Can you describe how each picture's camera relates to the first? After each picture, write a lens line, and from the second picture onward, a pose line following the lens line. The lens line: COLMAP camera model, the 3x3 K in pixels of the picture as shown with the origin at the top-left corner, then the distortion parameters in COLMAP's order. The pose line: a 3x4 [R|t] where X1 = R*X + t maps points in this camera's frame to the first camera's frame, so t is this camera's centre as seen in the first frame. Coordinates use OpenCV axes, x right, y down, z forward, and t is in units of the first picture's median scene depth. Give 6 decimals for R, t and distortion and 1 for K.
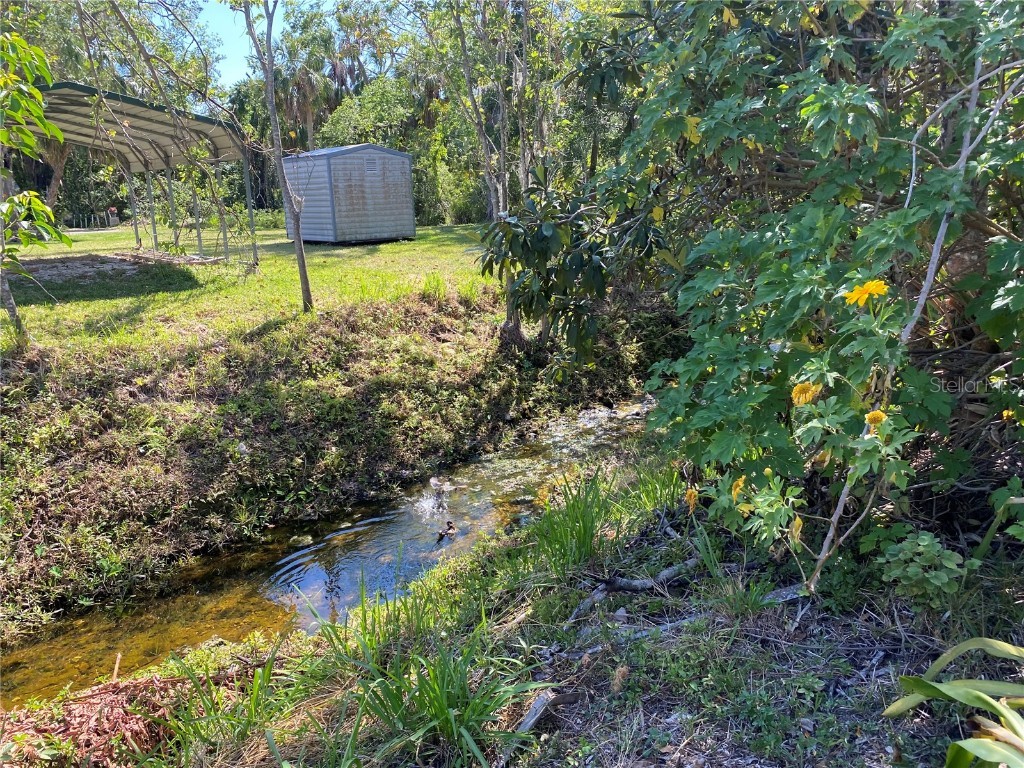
lens RADIAL K [[790.6, 0, 513.3], [0, 790.6, 390.8], [0, 0, 1]] dist [0.024504, -0.027923]
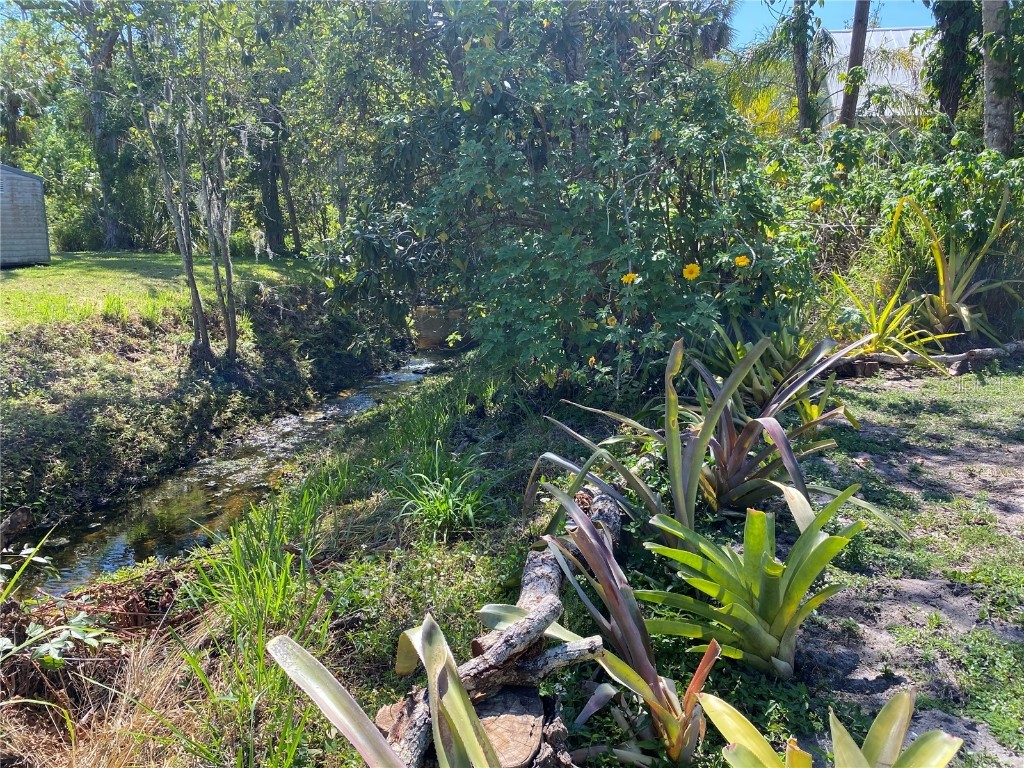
lens RADIAL K [[790.6, 0, 513.0], [0, 790.6, 380.9], [0, 0, 1]] dist [0.024504, -0.027923]
pose [[0.880930, -0.050542, 0.470539, -0.147625], [0.077178, 0.996313, -0.037472, 0.042261], [-0.466910, 0.069326, 0.881583, -0.142802]]
